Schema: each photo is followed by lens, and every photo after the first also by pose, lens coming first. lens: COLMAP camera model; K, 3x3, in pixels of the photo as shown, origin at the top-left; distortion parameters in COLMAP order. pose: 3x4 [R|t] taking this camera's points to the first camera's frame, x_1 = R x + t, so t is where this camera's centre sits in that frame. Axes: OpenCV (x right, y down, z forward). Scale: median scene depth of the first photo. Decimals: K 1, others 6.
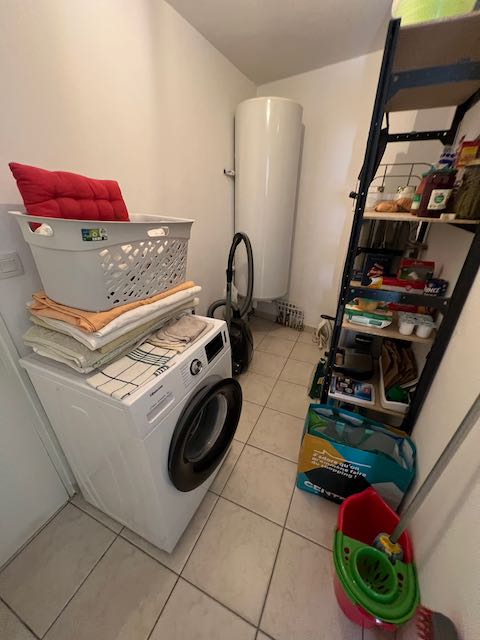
lens RADIAL K [[256.4, 0, 242.7], [0, 256.4, 320.5], [0, 0, 1]] dist [0.007797, -0.000636]
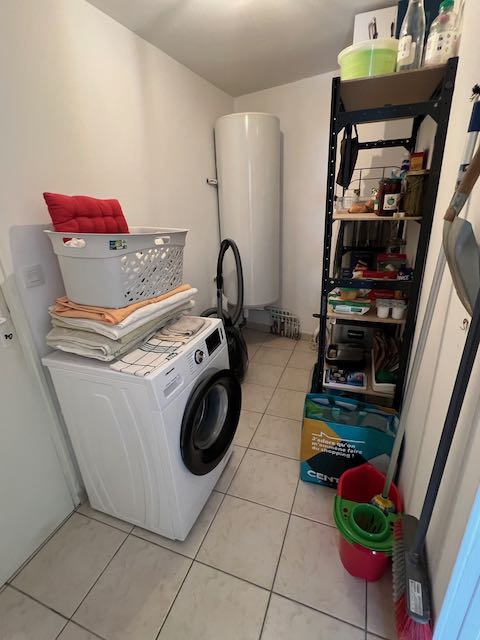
lens RADIAL K [[314.2, 0, 240.7], [0, 314.2, 321.4], [0, 0, 1]] dist [0.017344, 0.000416]
pose [[0.997282, -0.065457, 0.033822, -0.032724], [0.067973, 0.994511, -0.079541, 0.131290], [-0.028429, 0.081624, 0.996258, -0.338942]]
